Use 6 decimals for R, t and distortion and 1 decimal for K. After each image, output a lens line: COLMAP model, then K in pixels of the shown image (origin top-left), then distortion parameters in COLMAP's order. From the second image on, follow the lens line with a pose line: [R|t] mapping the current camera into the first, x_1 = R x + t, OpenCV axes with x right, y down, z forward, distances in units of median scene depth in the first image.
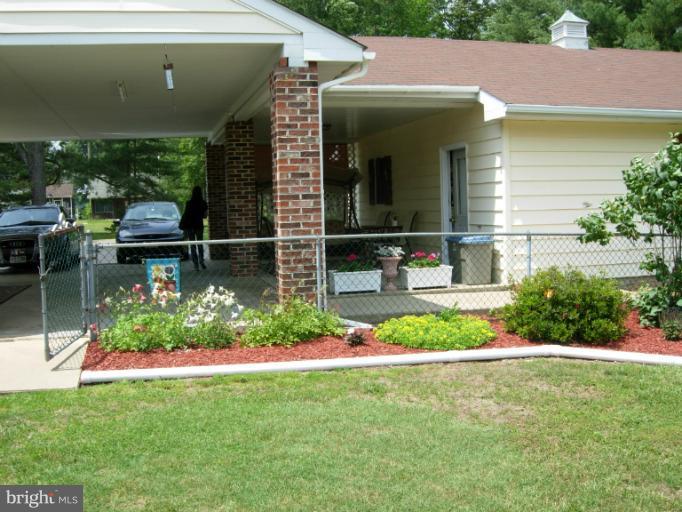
lens RADIAL K [[727.0, 0, 341.0], [0, 727.0, 256.0], [0, 0, 1]] dist [-0.159188, 0.014331]
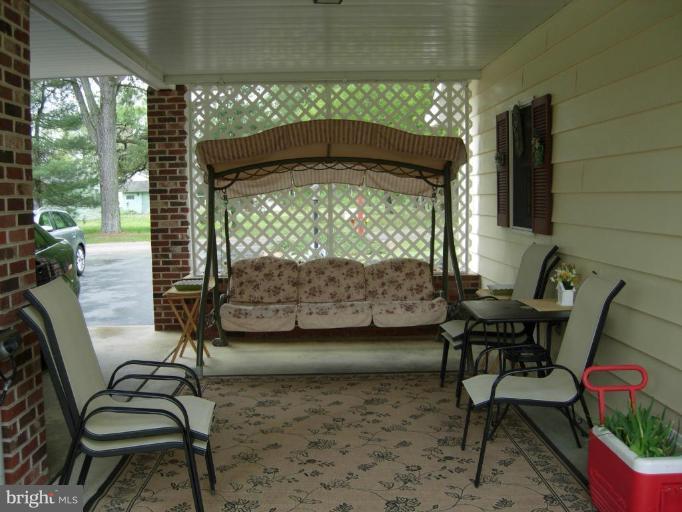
lens RADIAL K [[727.0, 0, 341.0], [0, 727.0, 256.0], [0, 0, 1]] dist [-0.159188, 0.014331]
pose [[0.976697, 0.030135, -0.212496, 0.038639], [-0.033613, 0.999353, -0.012777, -0.042101], [0.211973, 0.019622, 0.977078, 0.561334]]
